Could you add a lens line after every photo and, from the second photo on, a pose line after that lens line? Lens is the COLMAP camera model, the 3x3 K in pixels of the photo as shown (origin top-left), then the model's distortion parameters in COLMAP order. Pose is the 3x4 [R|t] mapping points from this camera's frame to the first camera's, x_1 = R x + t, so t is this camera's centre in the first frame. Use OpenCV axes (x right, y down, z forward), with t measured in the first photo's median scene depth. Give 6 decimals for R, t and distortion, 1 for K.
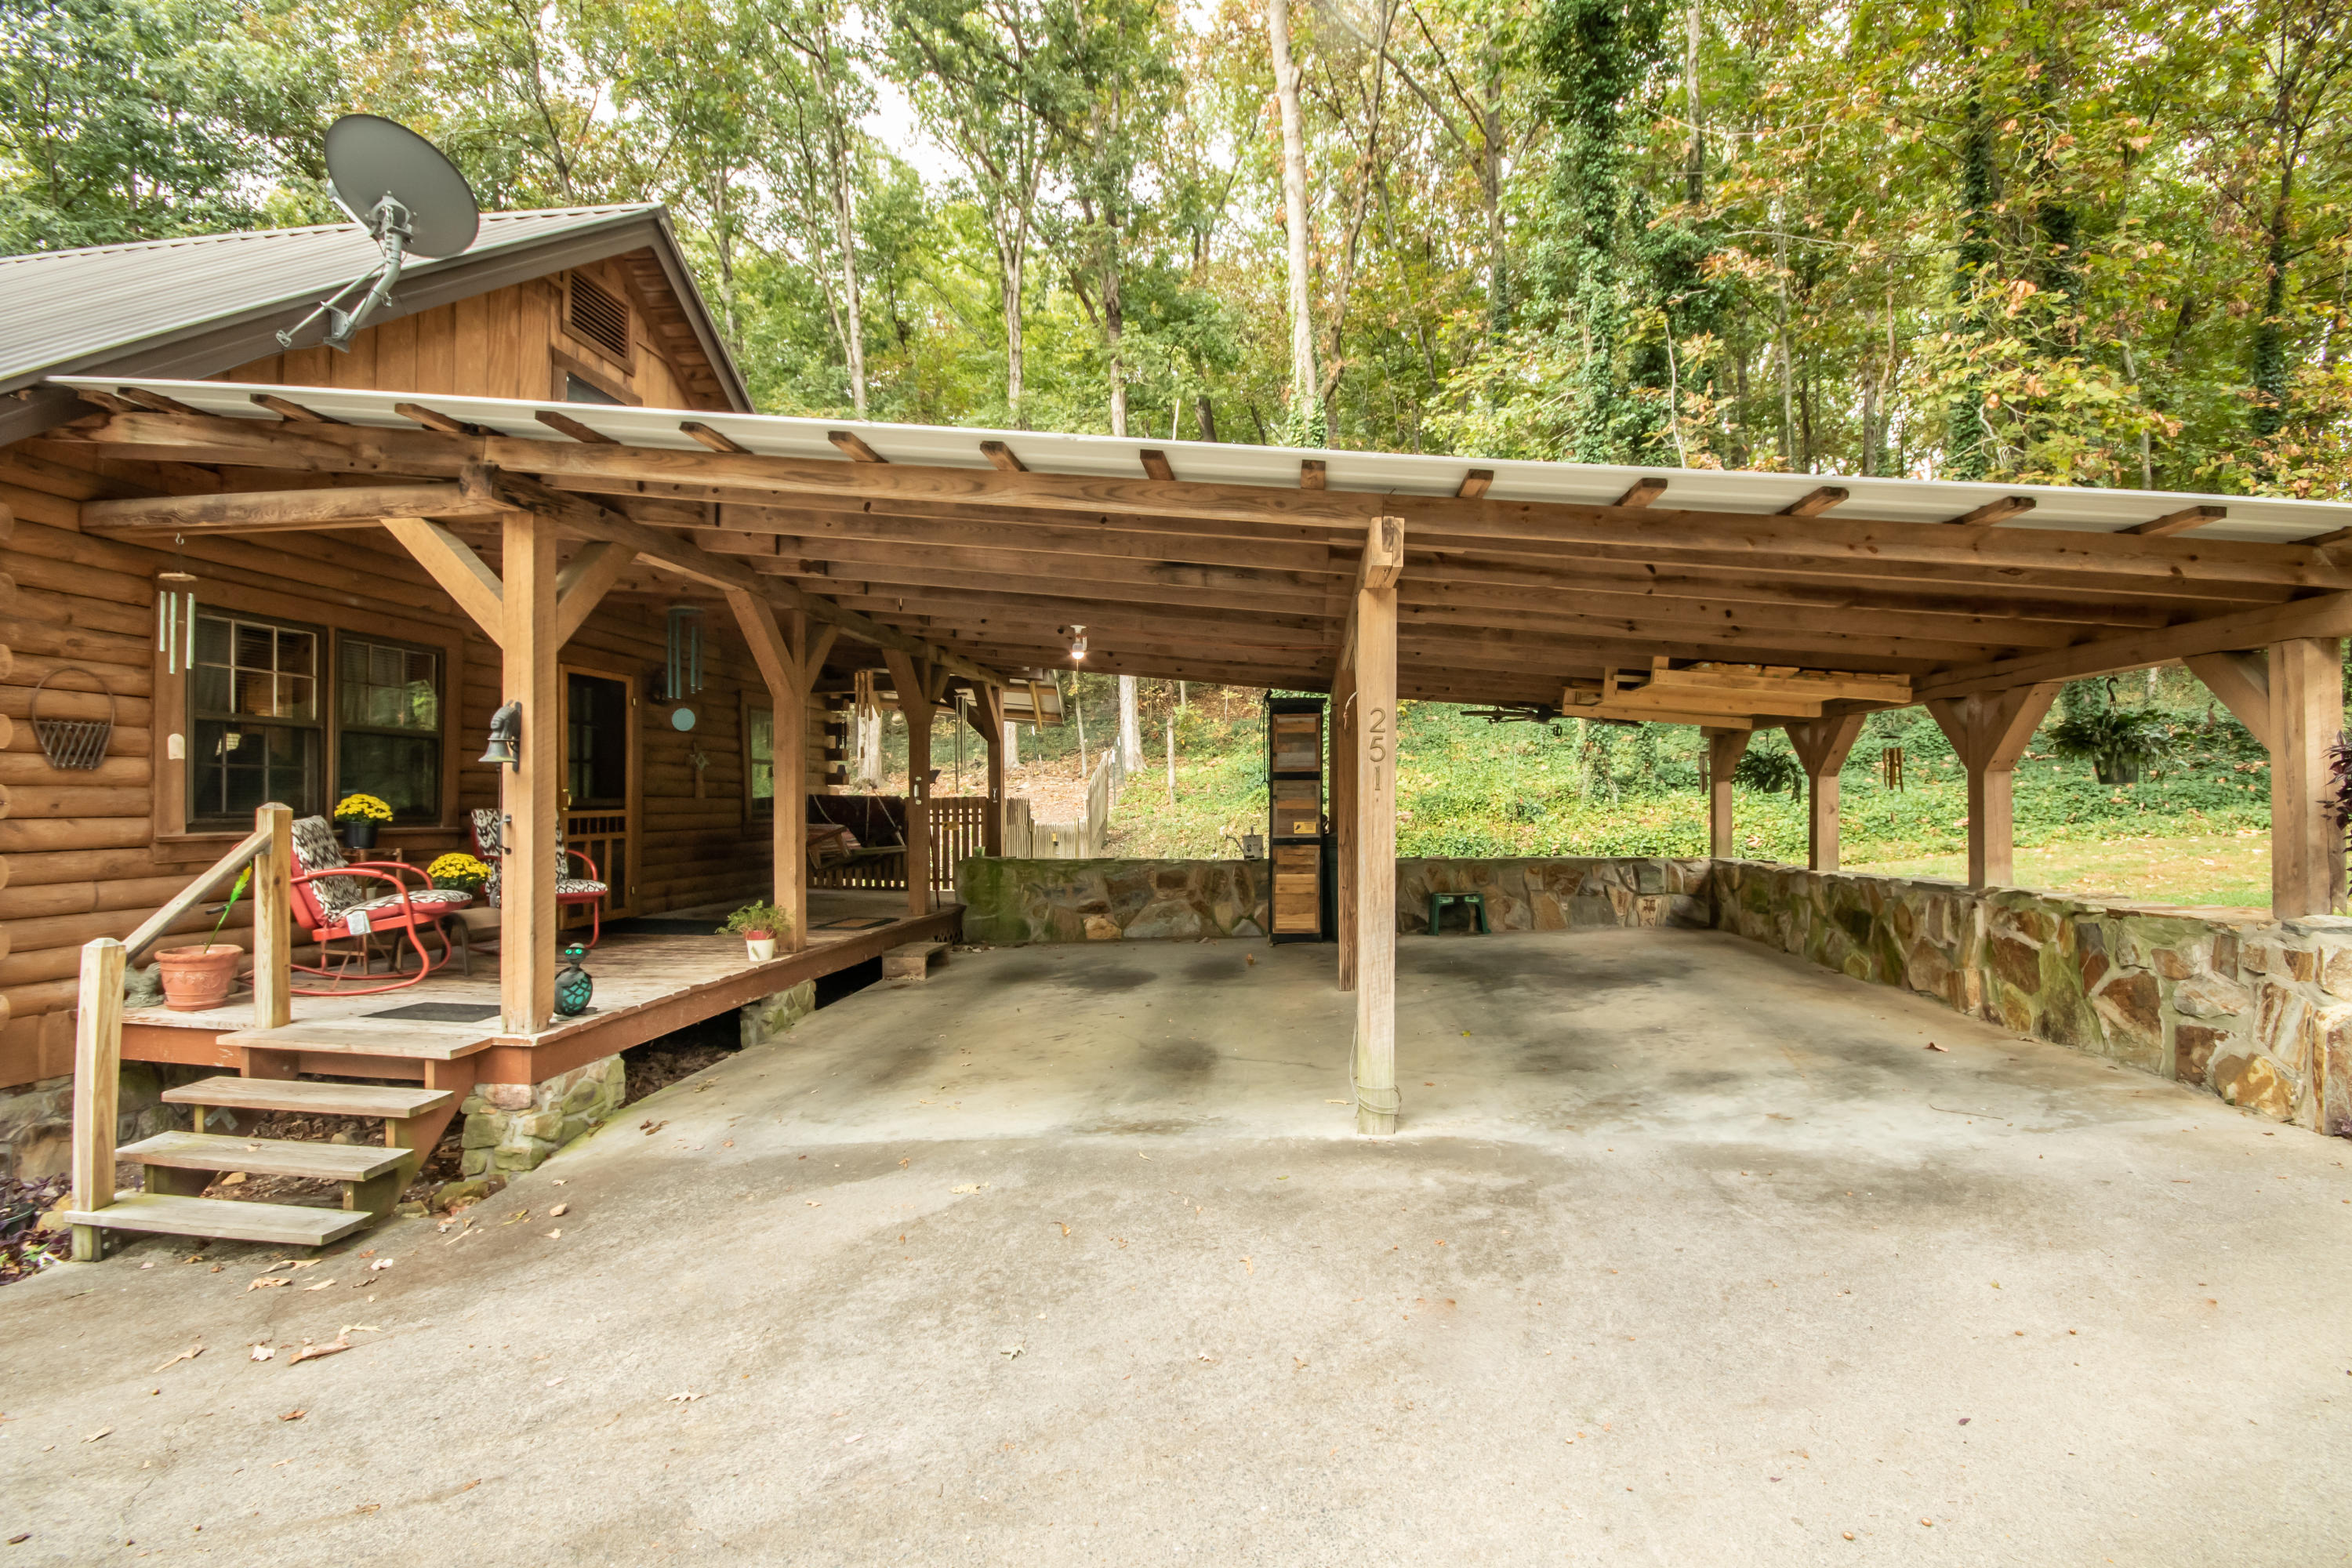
lens RADIAL K [[1079.6, 0, 1190.1], [0, 1079.6, 788.8], [0, 0, 1]] dist [-0.000595, -0.004349]
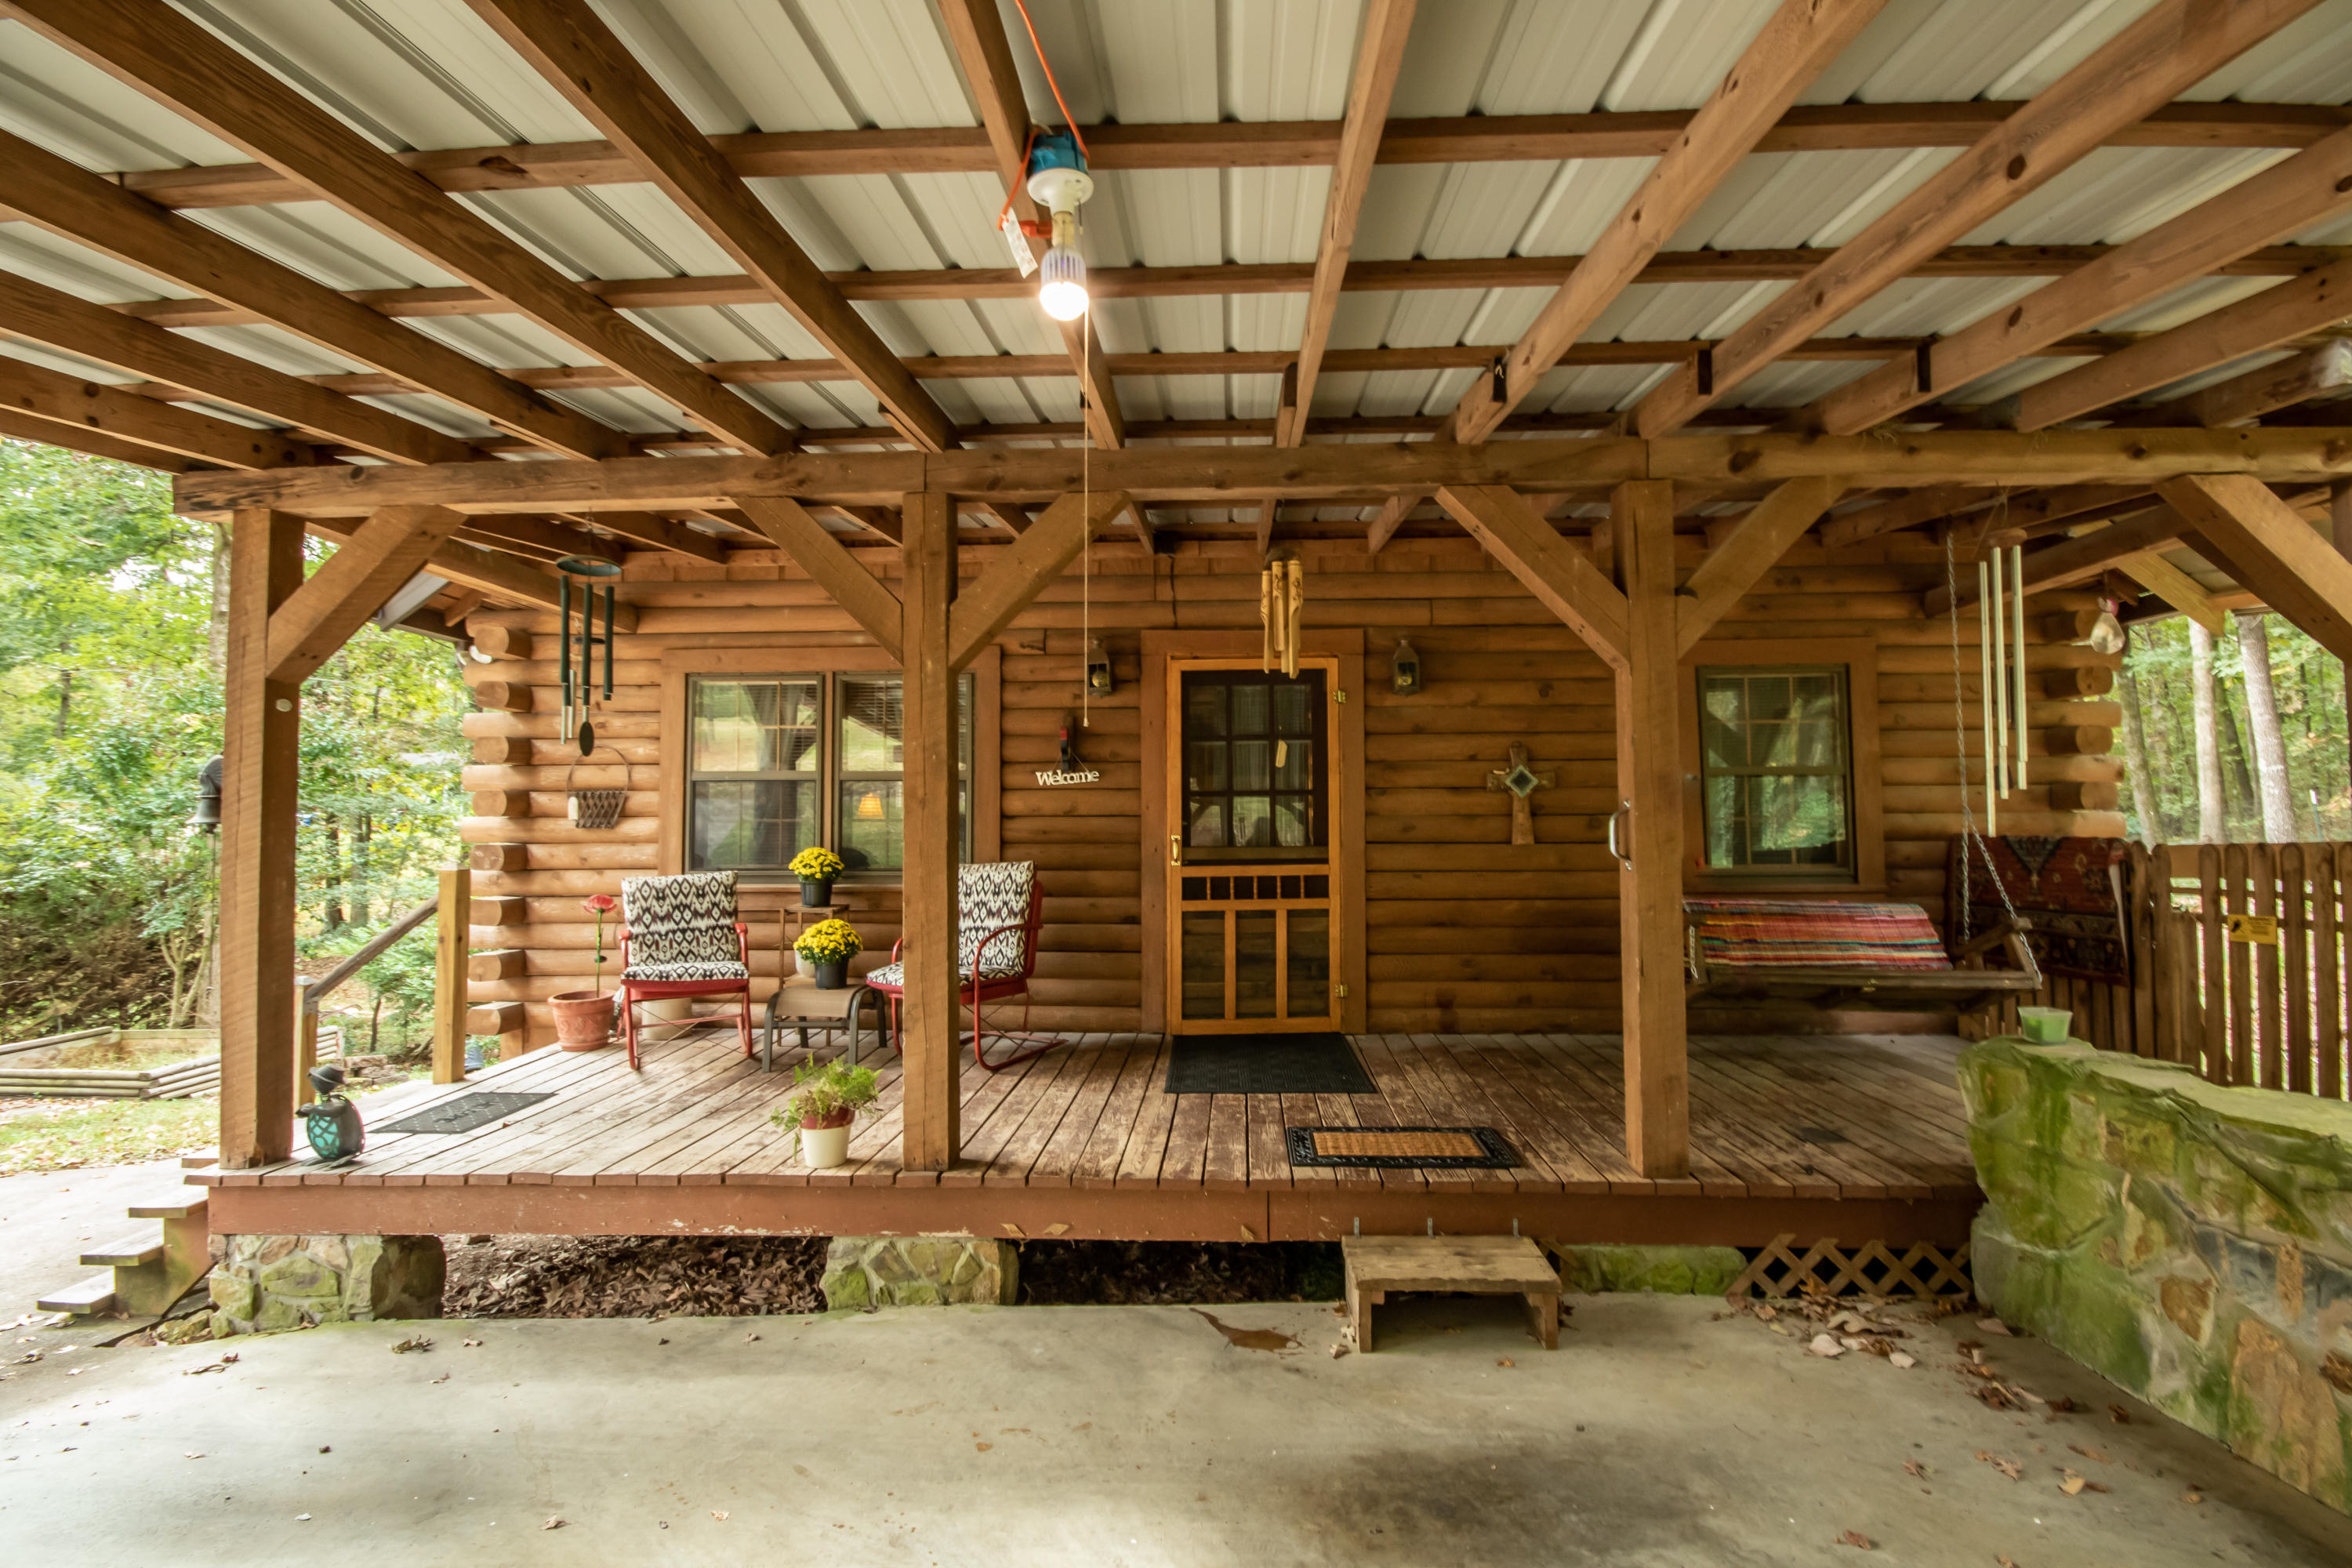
lens RADIAL K [[1079.6, 0, 1179.5], [0, 1079.6, 787.1], [0, 0, 1]] dist [-0.000595, -0.004349]
pose [[0.062928, -0.040323, -0.997203, 0.195066], [0.018291, 0.999062, -0.039244, -0.005540], [0.997850, -0.015770, 0.063607, 1.417915]]
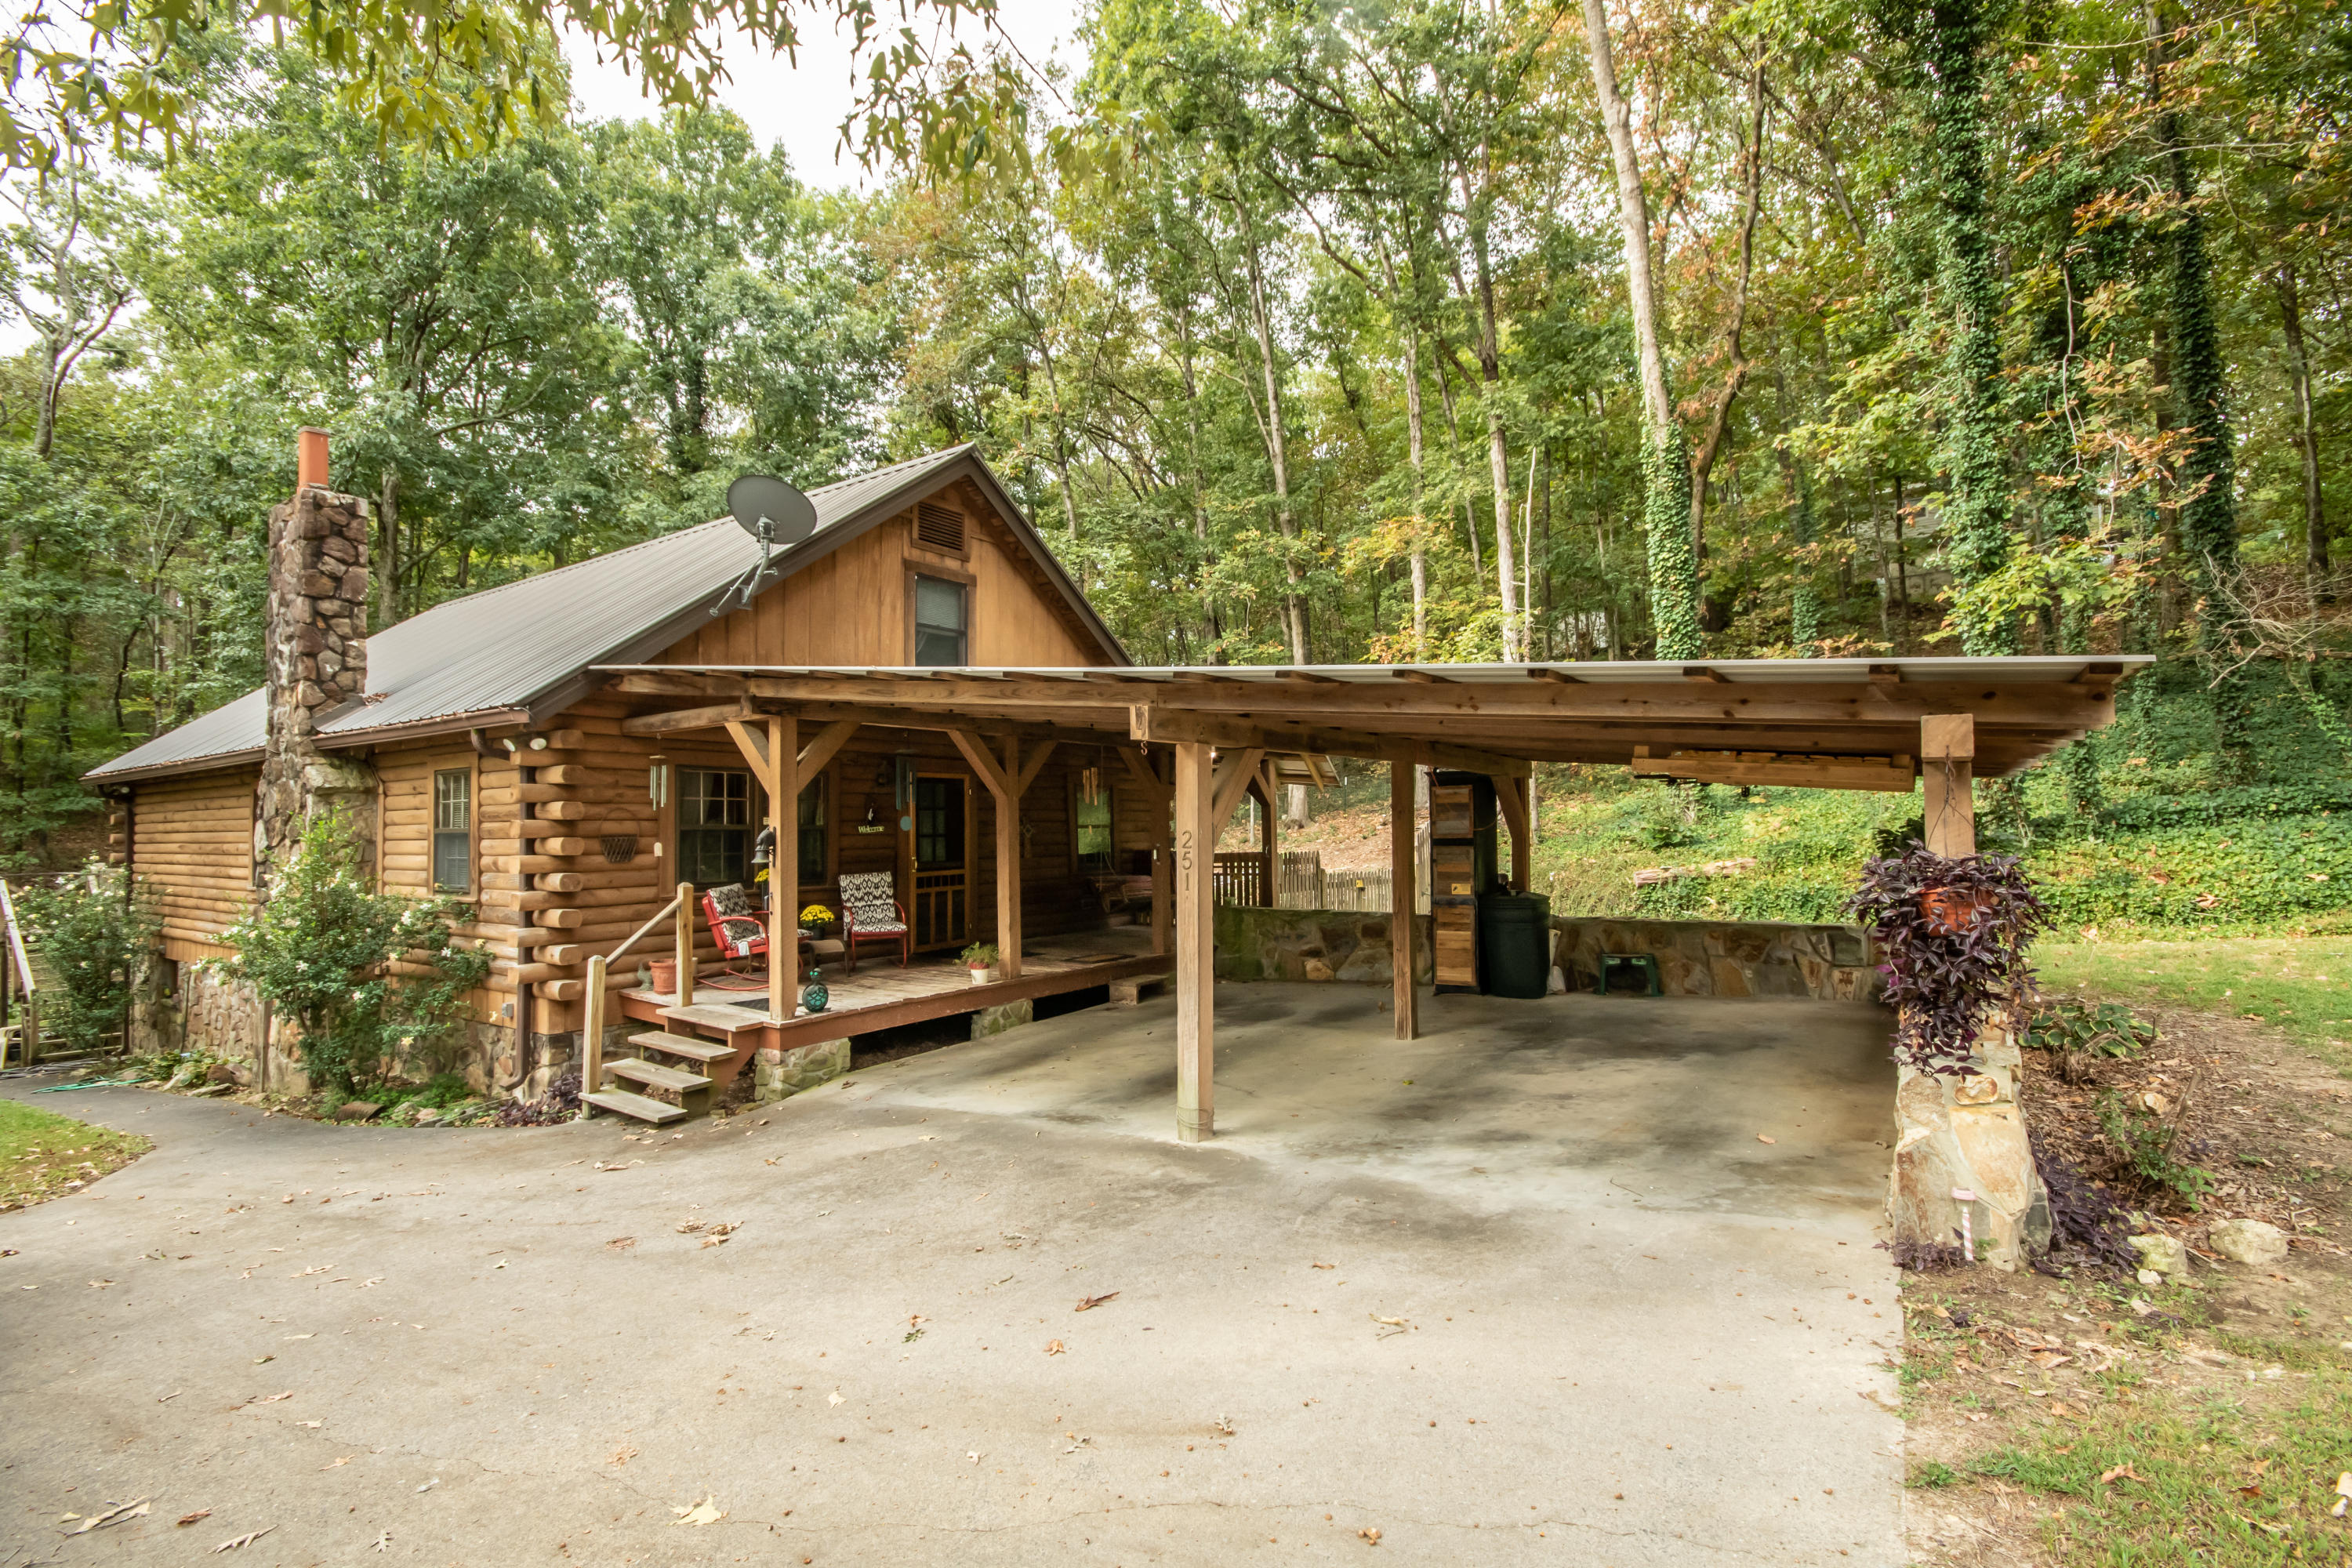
lens RADIAL K [[1079.6, 0, 1184.9], [0, 1079.6, 788.4], [0, 0, 1]] dist [-0.000595, -0.004349]
pose [[0.876648, -0.026591, -0.480396, 0.670226], [0.016719, 0.999552, -0.024818, -0.075406], [0.480841, 0.013725, 0.876700, -0.168444]]
